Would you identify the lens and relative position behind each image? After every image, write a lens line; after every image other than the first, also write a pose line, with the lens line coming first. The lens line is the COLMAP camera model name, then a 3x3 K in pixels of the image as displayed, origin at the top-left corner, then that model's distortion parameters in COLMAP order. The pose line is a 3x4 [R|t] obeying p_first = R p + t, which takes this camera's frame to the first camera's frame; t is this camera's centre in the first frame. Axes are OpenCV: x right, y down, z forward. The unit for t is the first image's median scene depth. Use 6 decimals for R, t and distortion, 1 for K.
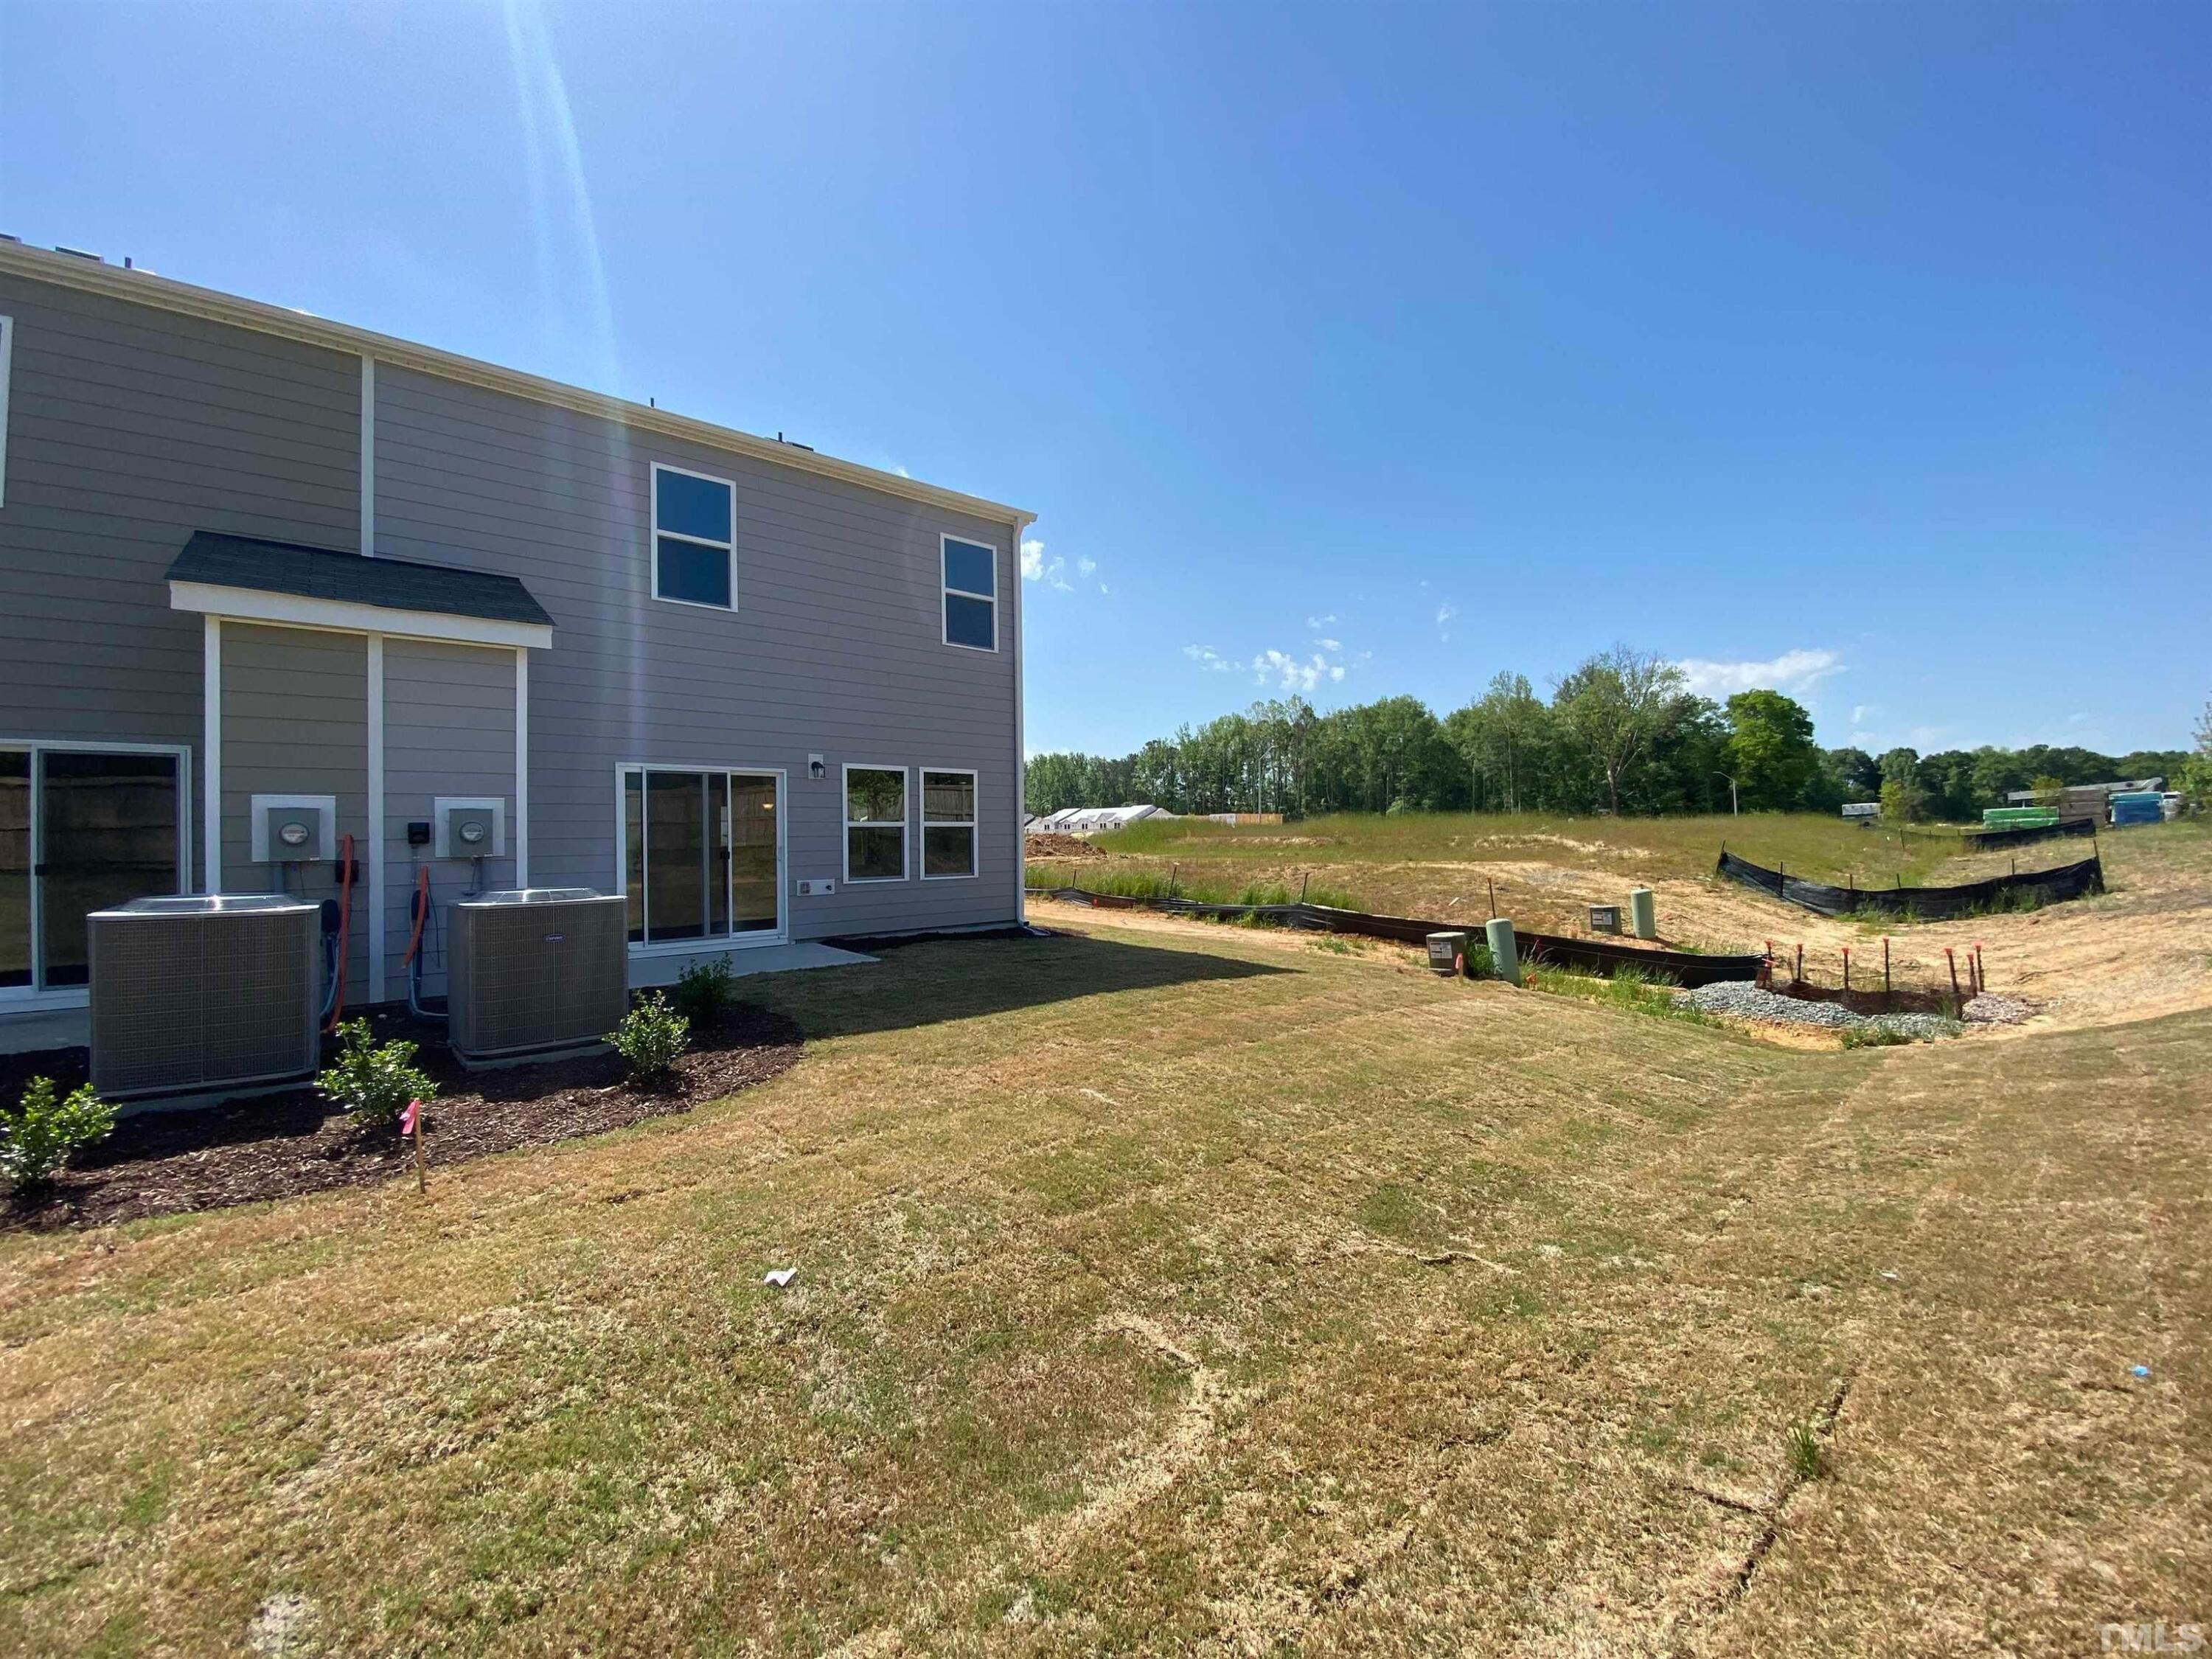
lens RADIAL K [[897.0, 0, 1098.7], [0, 897.0, 827.1], [0, 0, 1]] dist [0.009463, -0.014066]
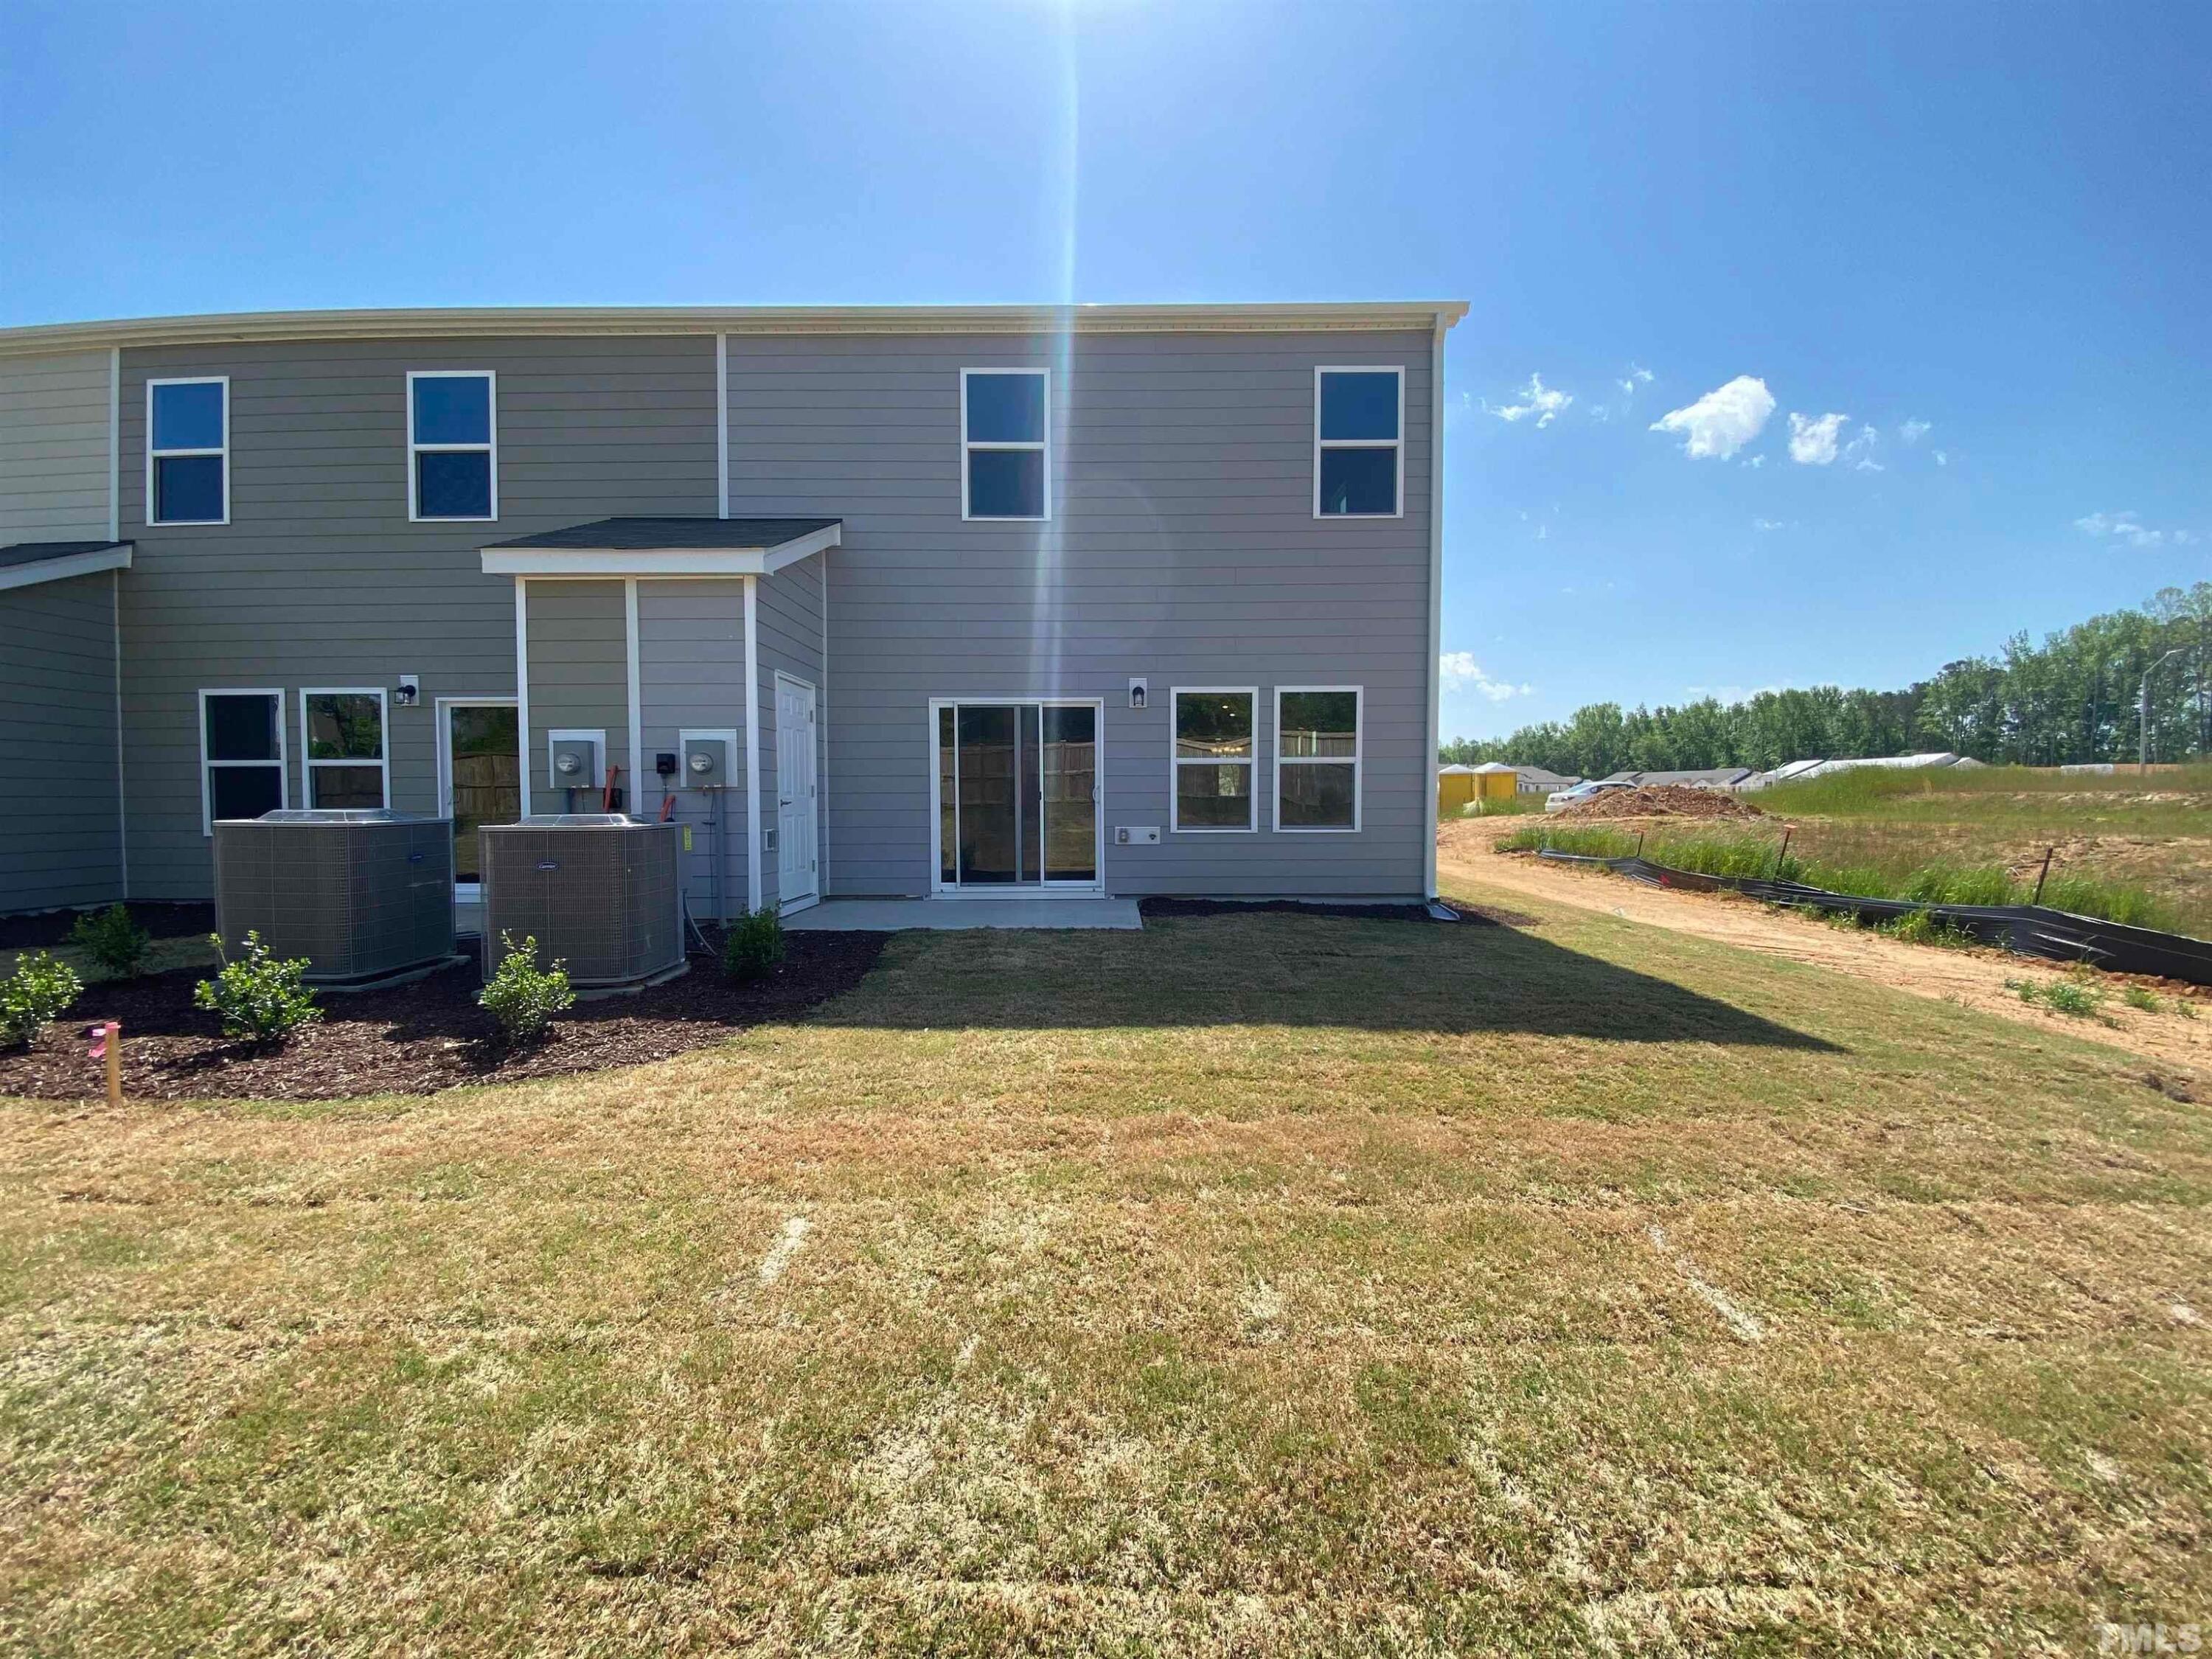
lens RADIAL K [[897.0, 0, 1106.7], [0, 897.0, 835.7], [0, 0, 1]] dist [0.009463, -0.014066]
pose [[0.756300, 0.038075, -0.653116, 0.193315], [-0.001810, 0.998423, 0.056110, 0.018103], [0.654222, -0.041254, 0.755177, 0.309728]]
